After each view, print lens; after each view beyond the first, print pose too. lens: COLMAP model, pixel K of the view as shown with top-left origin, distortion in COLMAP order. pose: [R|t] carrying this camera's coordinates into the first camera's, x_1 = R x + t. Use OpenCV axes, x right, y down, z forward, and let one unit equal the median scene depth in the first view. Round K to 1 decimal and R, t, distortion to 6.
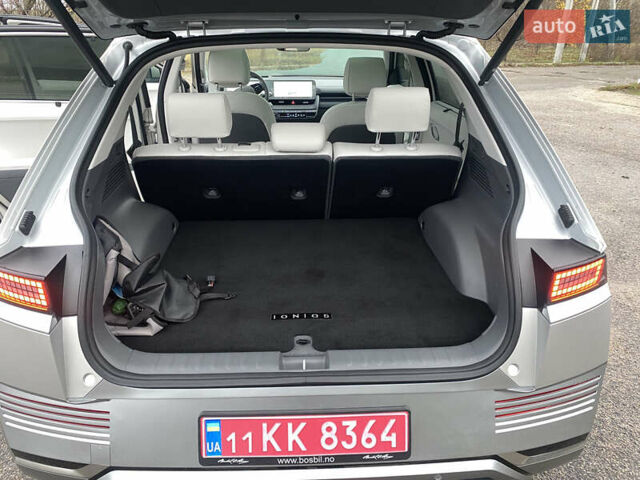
lens RADIAL K [[484.3, 0, 320.0], [0, 484.3, 240.0], [0, 0, 1]] dist [0.002529, -0.001972]
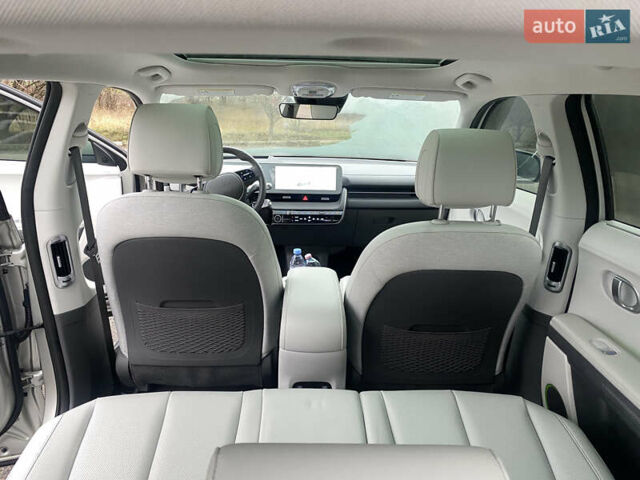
lens RADIAL K [[484.3, 0, 320.0], [0, 484.3, 240.0], [0, 0, 1]] dist [0.002529, -0.001972]
pose [[0.999669, 0.023531, -0.010386, -0.028797], [-0.024785, 0.989218, -0.144341, -0.142124], [0.006878, 0.144550, 0.989474, 0.392981]]
